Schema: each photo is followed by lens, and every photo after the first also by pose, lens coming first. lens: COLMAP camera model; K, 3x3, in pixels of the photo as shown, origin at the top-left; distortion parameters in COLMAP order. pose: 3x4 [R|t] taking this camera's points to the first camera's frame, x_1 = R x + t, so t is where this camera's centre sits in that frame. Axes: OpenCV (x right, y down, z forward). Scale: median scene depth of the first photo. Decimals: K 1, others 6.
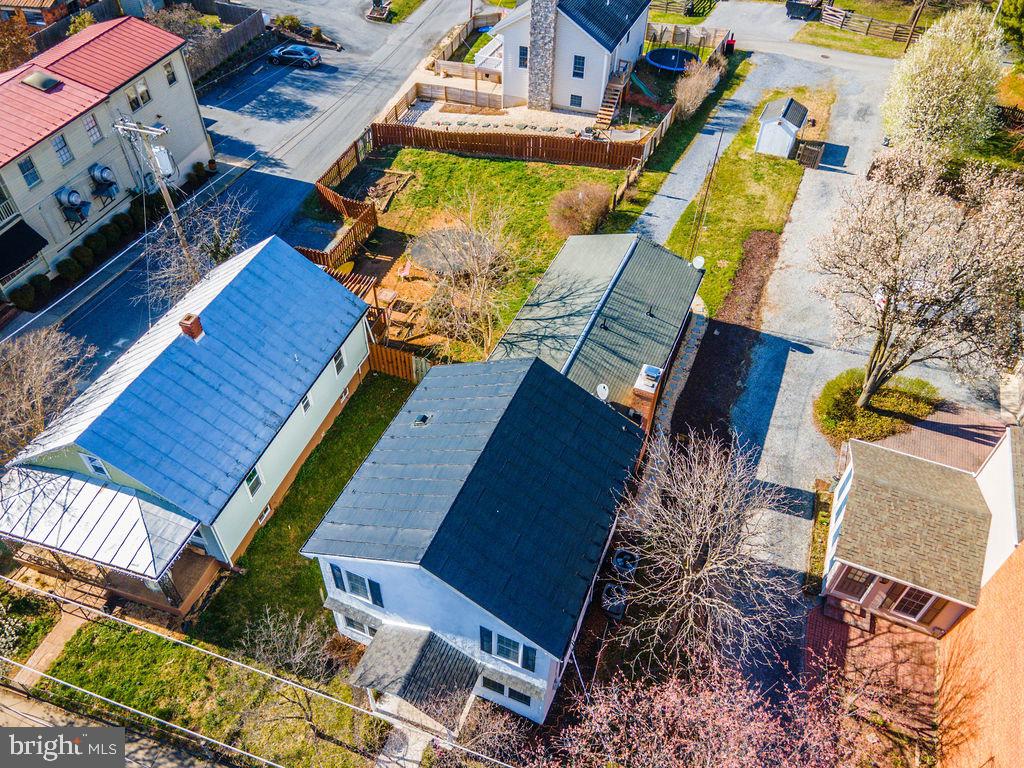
lens RADIAL K [[740.8, 0, 504.3], [0, 740.8, 383.6], [0, 0, 1]] dist [0.044467, -0.002735]
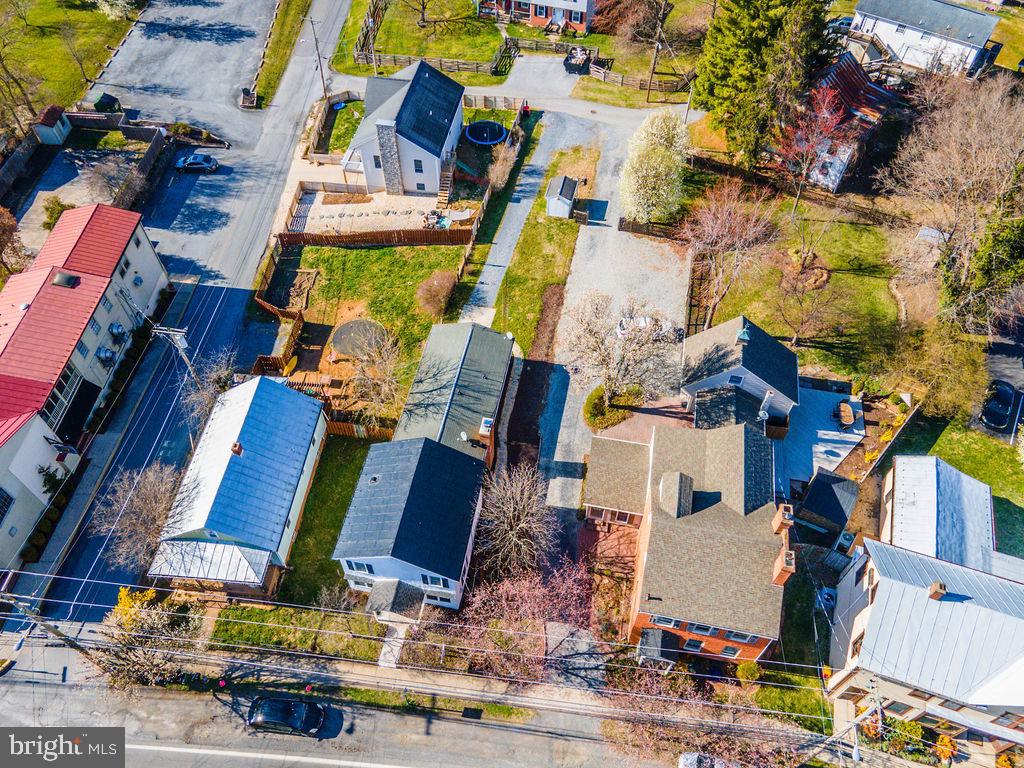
lens RADIAL K [[740.8, 0, 504.3], [0, 740.8, 383.6], [0, 0, 1]] dist [0.044467, -0.002735]
pose [[0.976872, -0.176905, 0.120104, 0.019913], [0.159762, 0.977191, 0.139906, -0.228532], [-0.142115, -0.117483, 0.982854, -0.524213]]
